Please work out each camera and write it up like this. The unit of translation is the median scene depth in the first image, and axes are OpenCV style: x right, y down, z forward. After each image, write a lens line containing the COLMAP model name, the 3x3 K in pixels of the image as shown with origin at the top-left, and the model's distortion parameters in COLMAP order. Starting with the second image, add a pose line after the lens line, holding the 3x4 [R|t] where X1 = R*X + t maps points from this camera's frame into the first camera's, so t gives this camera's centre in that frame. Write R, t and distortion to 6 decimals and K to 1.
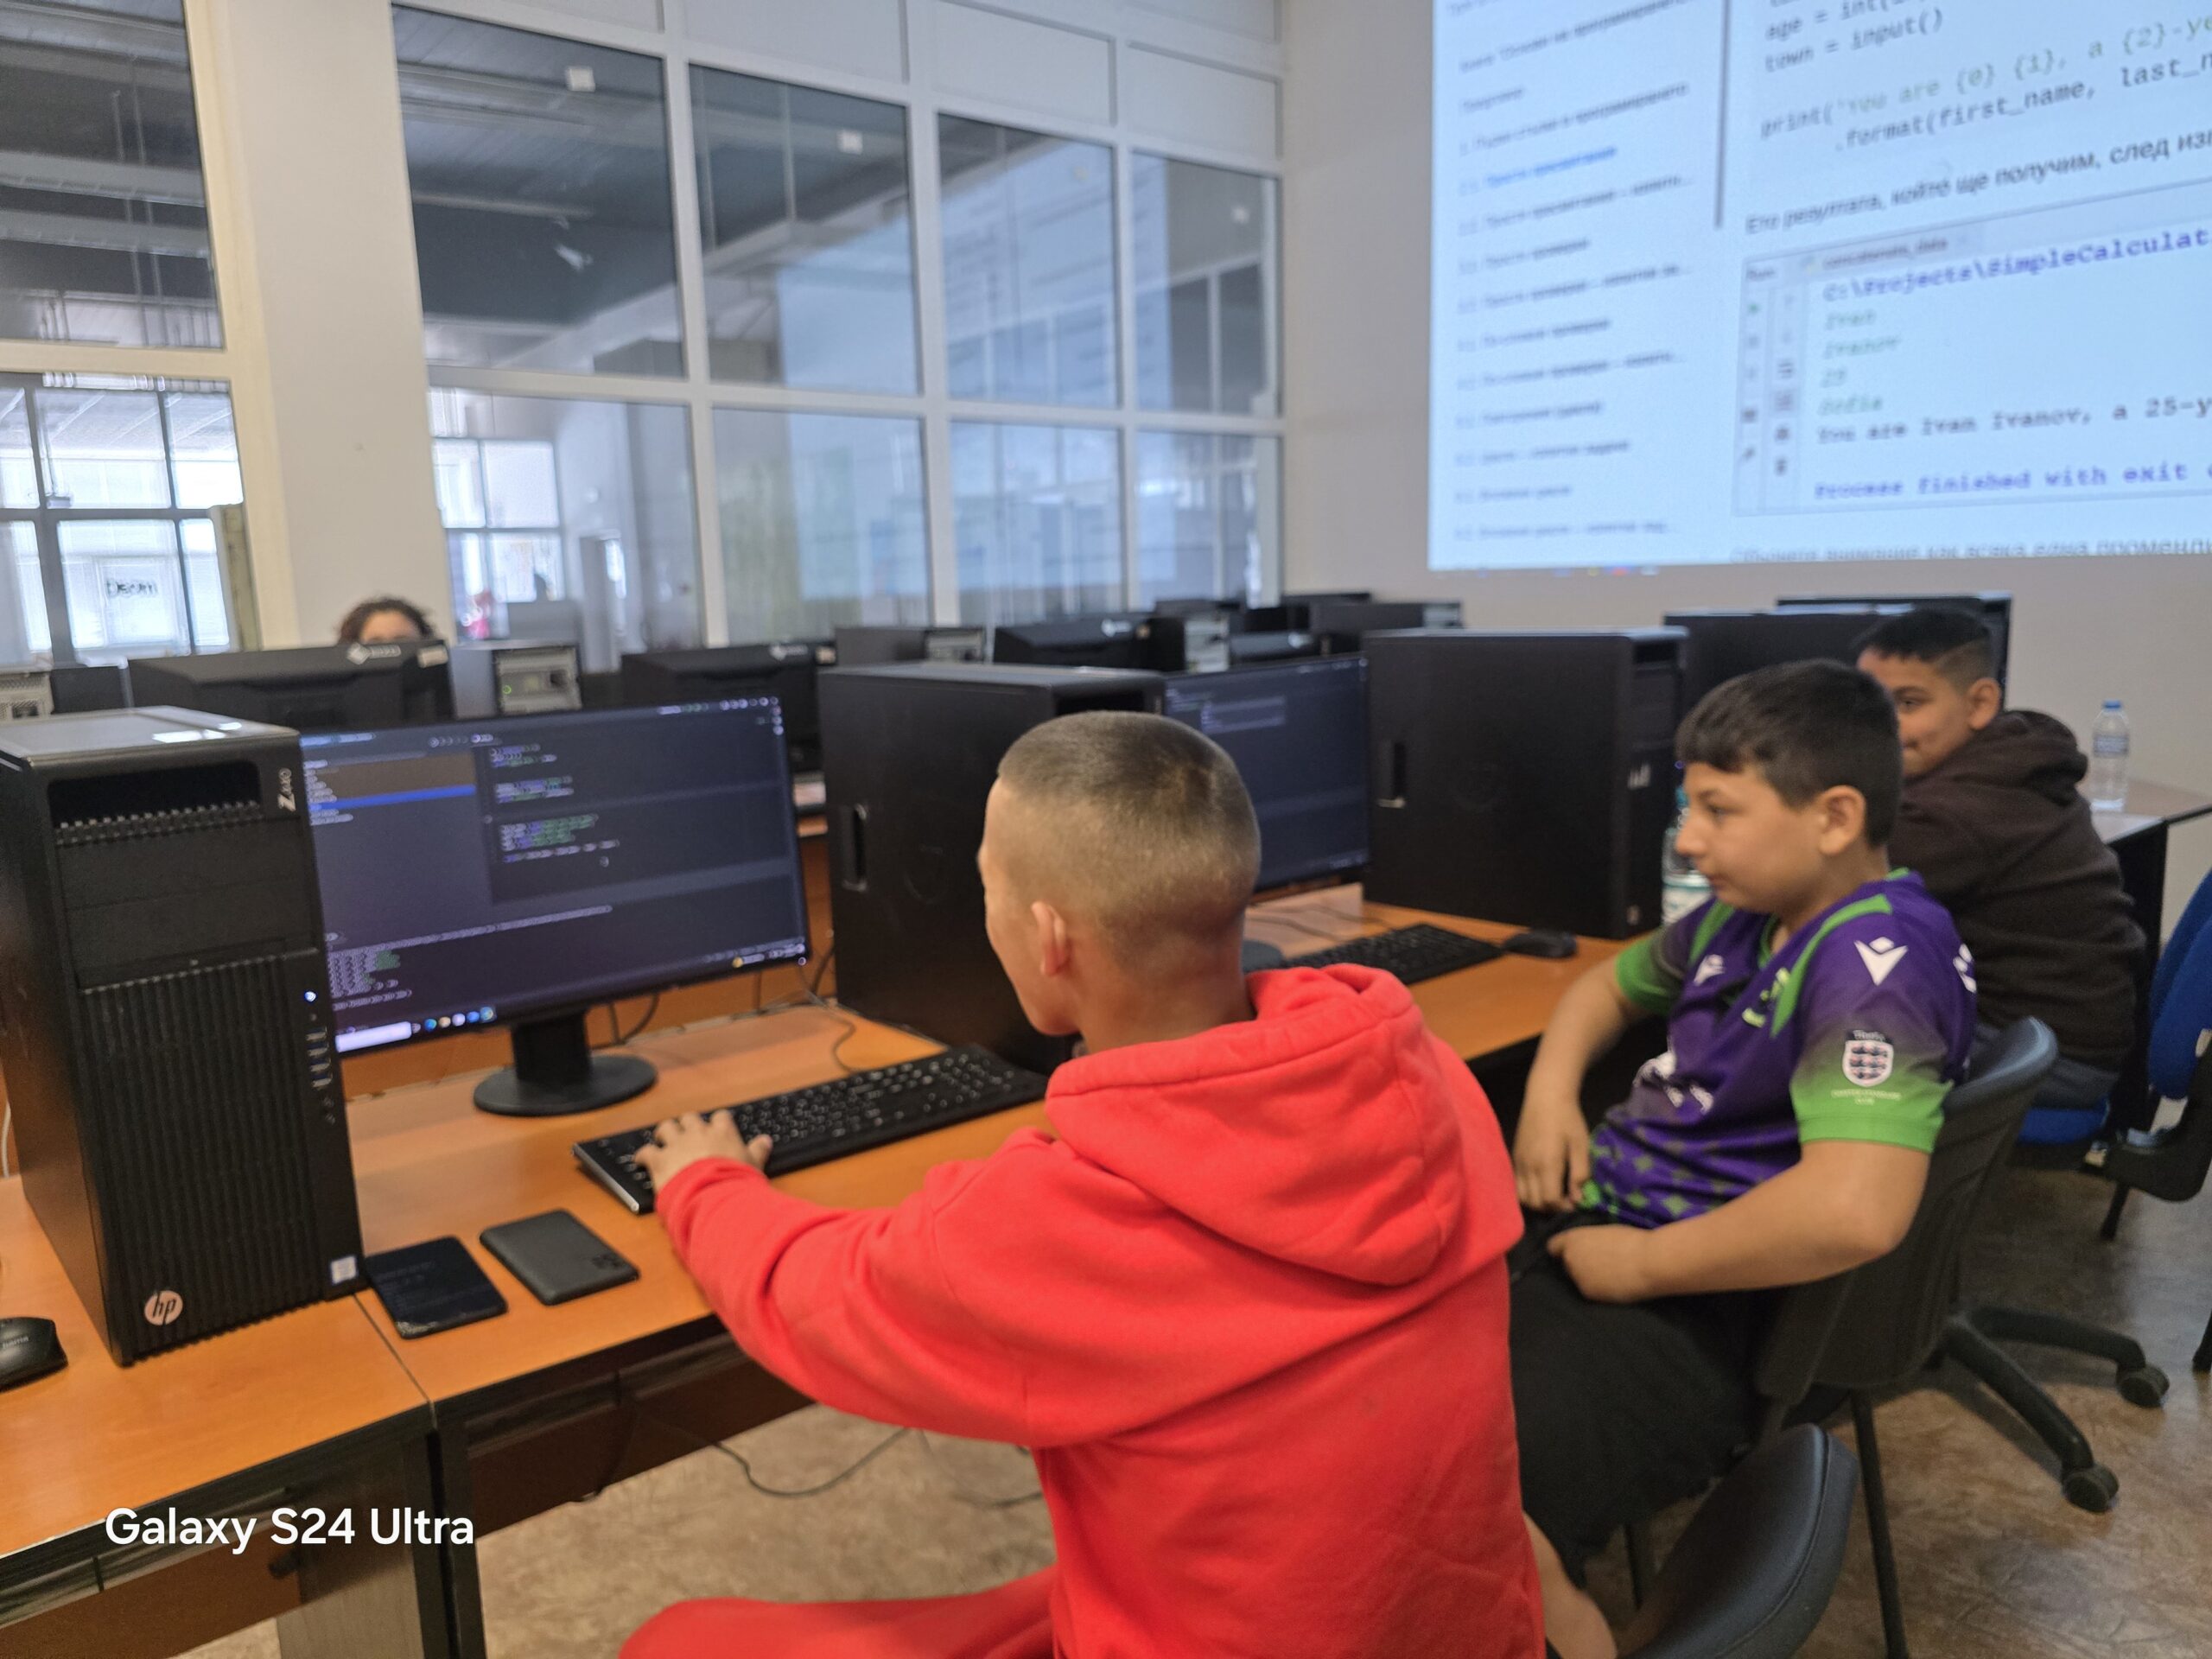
lens RADIAL K [[1502.7, 0, 1098.4], [0, 1502.7, 816.8], [0, 0, 1]] dist [0.054793, -0.048069]
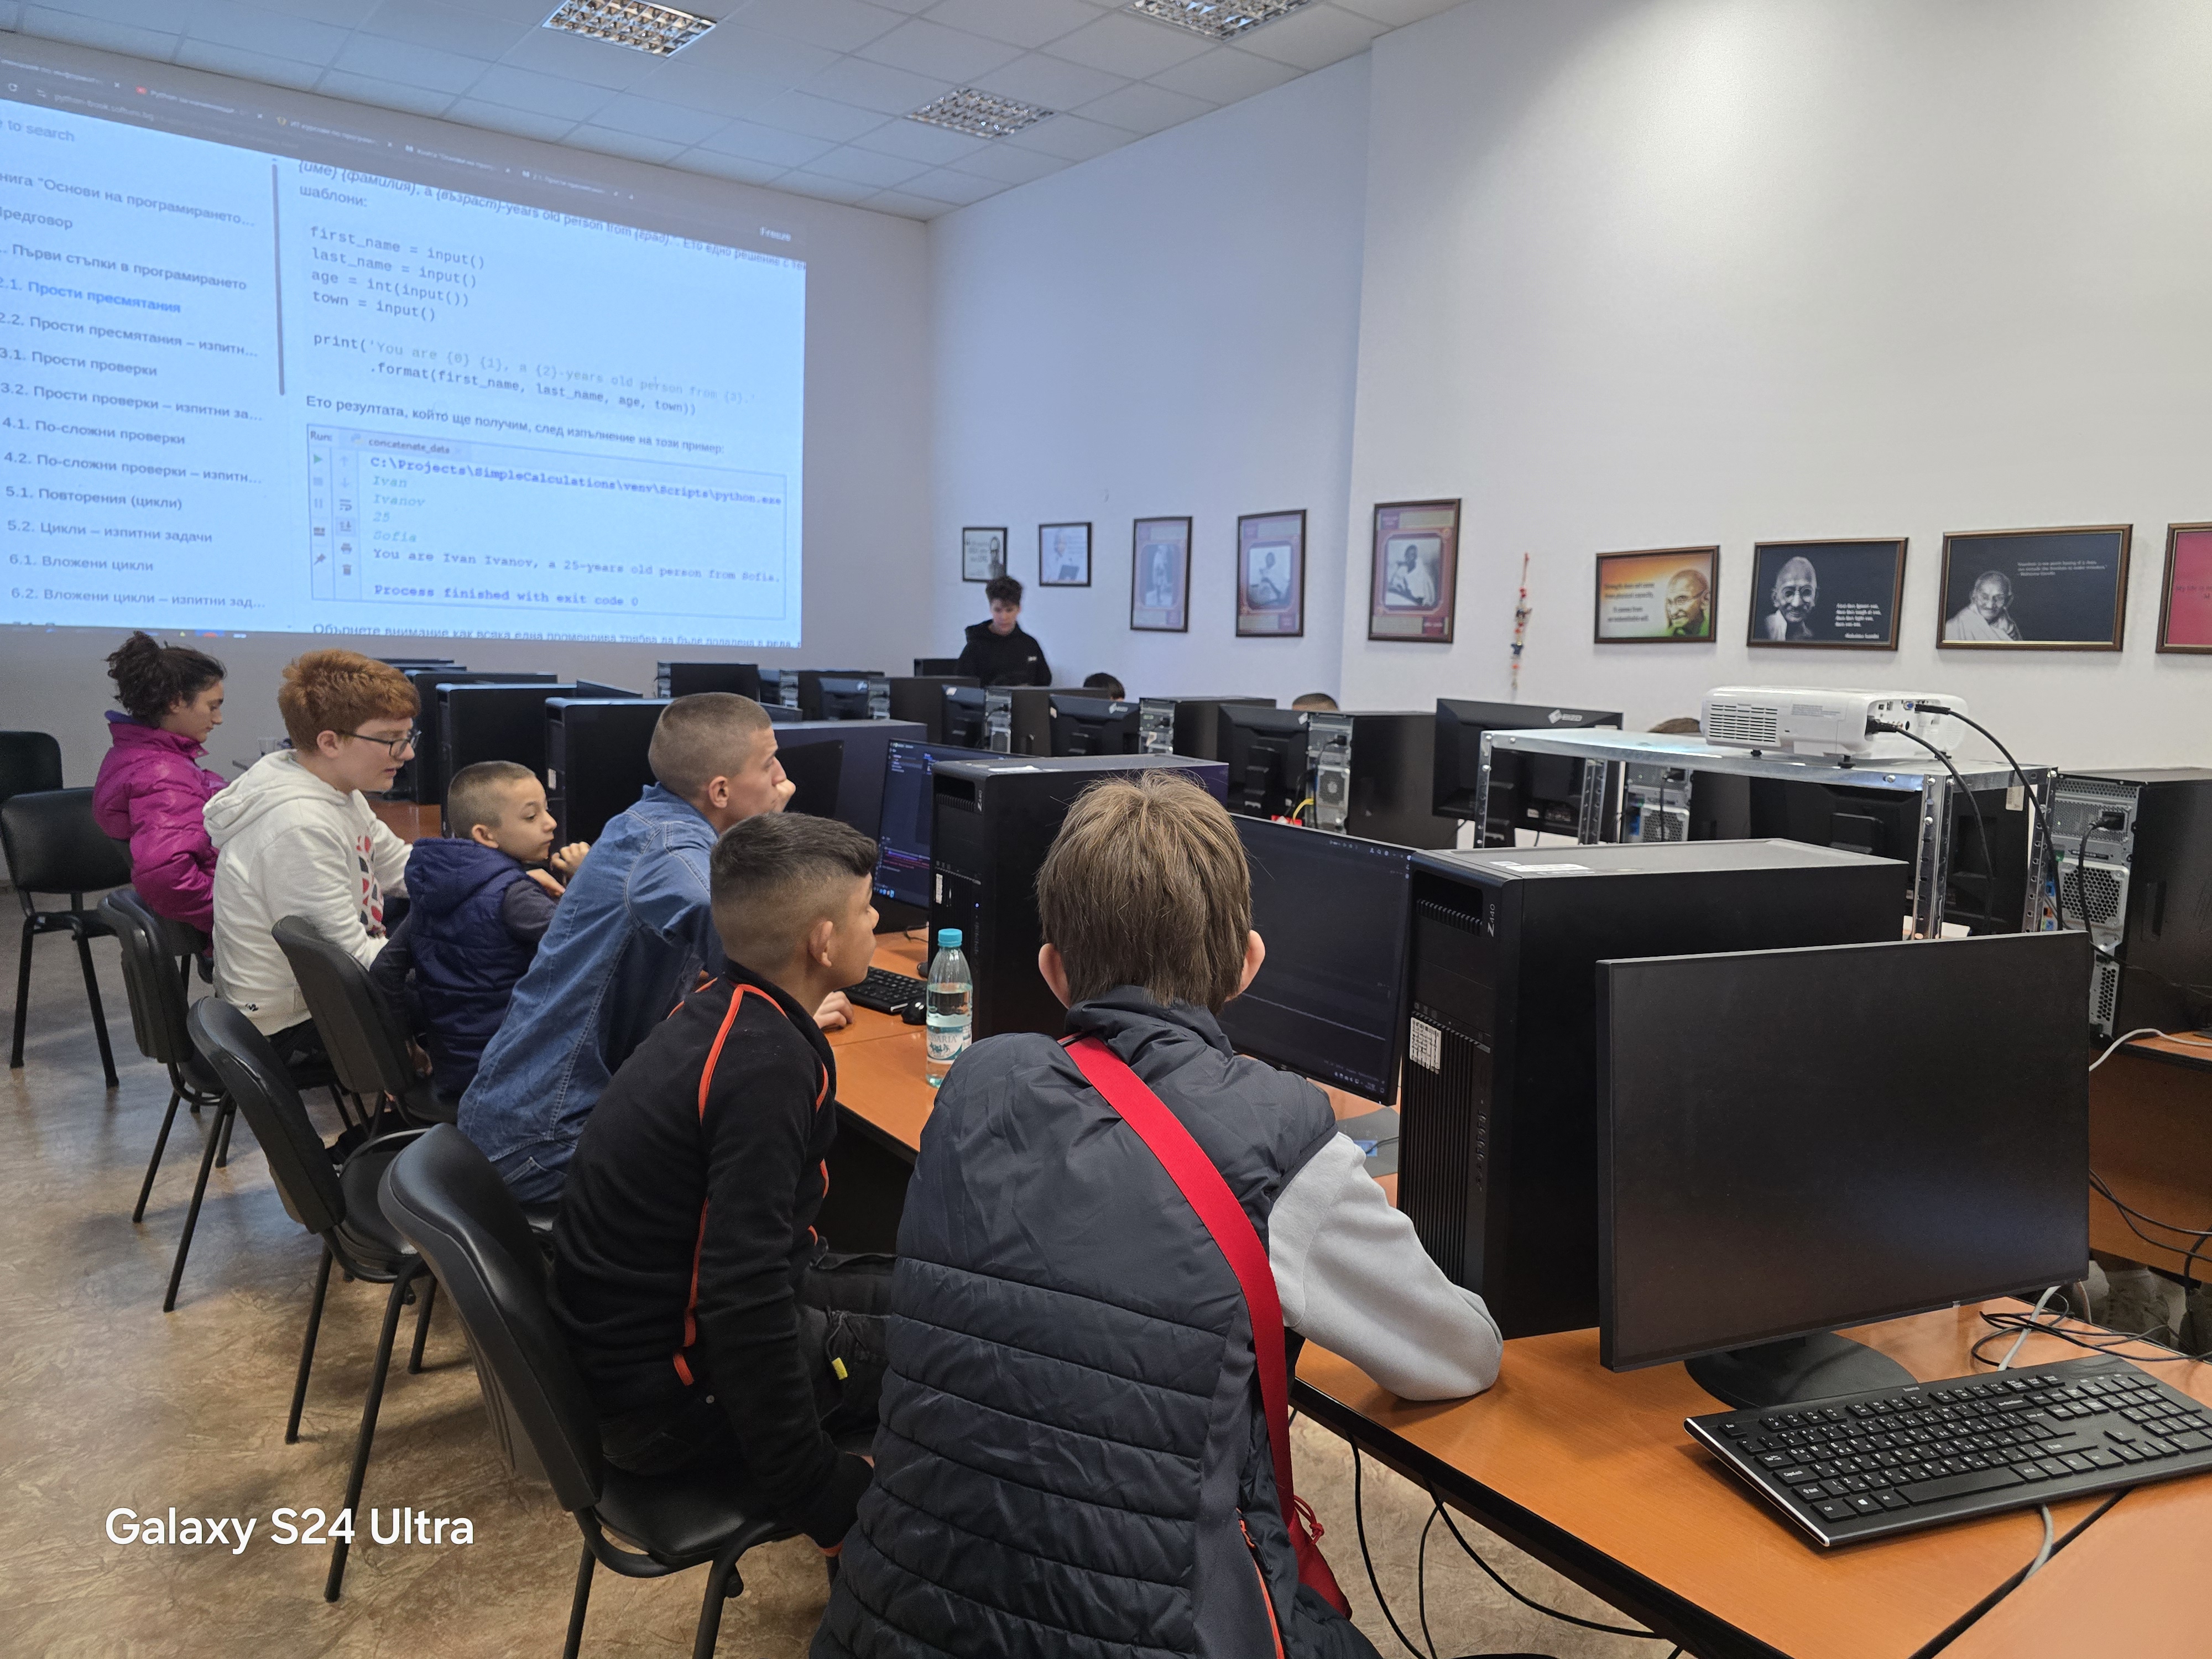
lens RADIAL K [[1502.7, 0, 1093.3], [0, 1502.7, 822.2], [0, 0, 1]] dist [0.054793, -0.048069]
pose [[0.025960, -0.086289, 0.995932, -1.074461], [0.138979, 0.986904, 0.081884, -0.010889], [-0.989955, 0.136288, 0.037612, 0.281204]]
